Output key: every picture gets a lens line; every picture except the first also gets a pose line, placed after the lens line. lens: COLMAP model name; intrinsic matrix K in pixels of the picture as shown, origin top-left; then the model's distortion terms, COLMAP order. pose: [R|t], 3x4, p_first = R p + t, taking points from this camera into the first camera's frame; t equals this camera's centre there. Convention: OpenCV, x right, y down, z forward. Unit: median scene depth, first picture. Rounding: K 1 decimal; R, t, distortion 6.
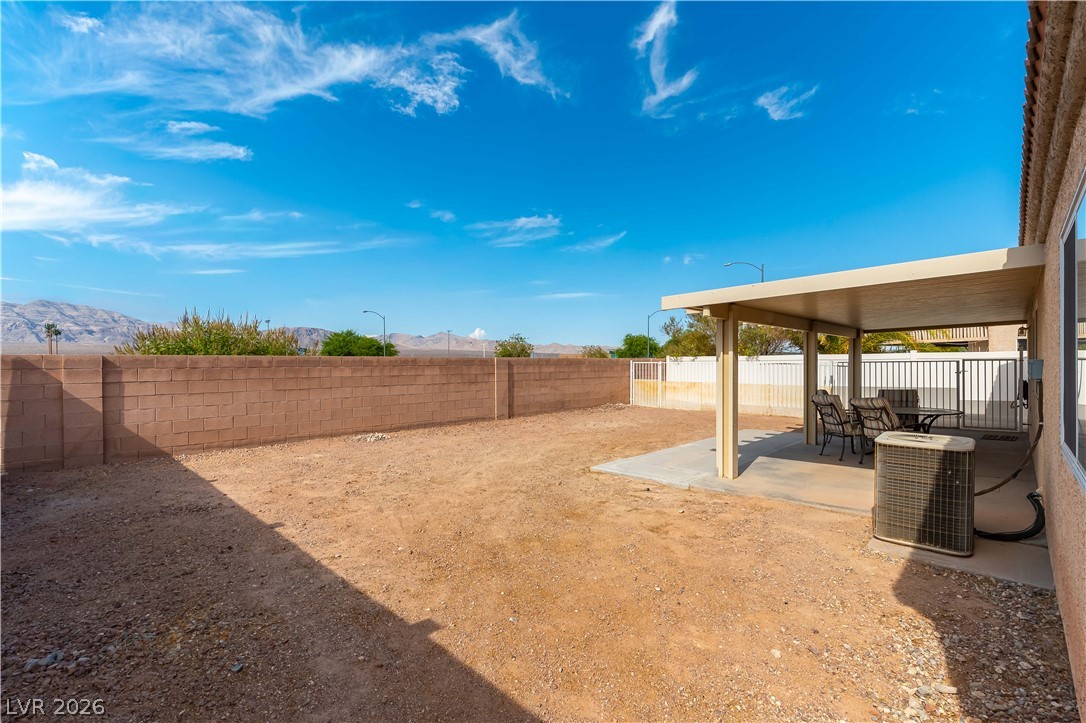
lens RADIAL K [[467.1, 0, 548.4], [0, 467.1, 362.6], [0, 0, 1]] dist [-0.003414, 0.000741]
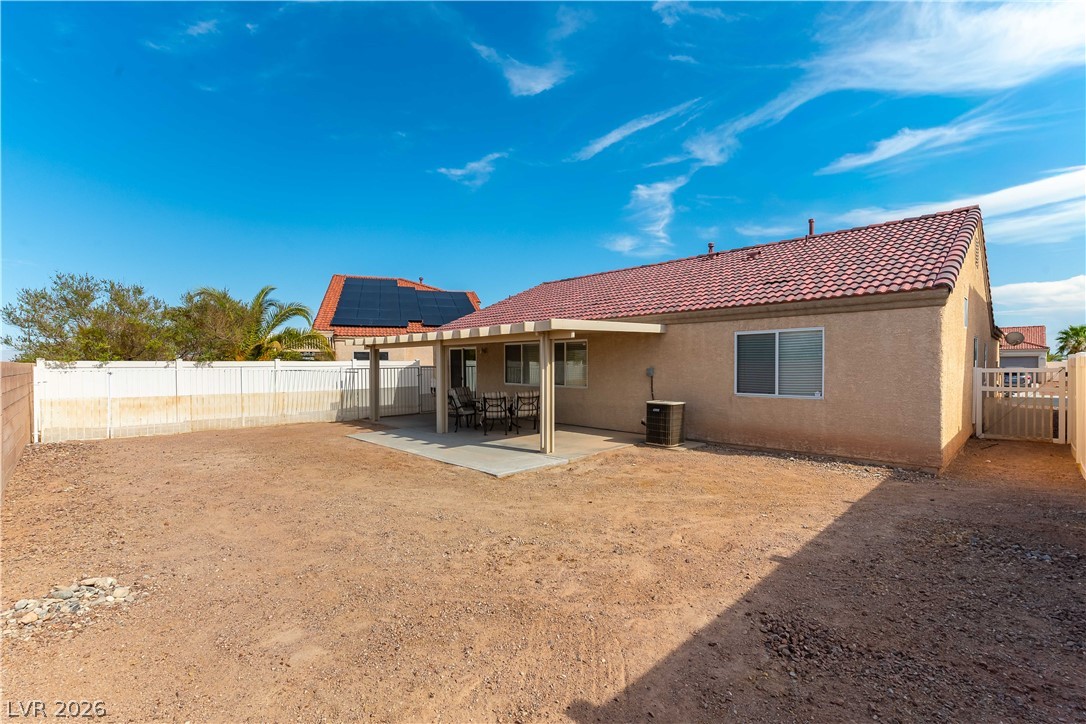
lens RADIAL K [[467.1, 0, 548.6], [0, 467.1, 364.8], [0, 0, 1]] dist [-0.003414, 0.000741]
pose [[0.053840, 0.004997, 0.998537, -1.419205], [0.003109, 0.999982, -0.005172, -0.005148], [-0.998545, 0.003383, 0.053824, 1.331425]]
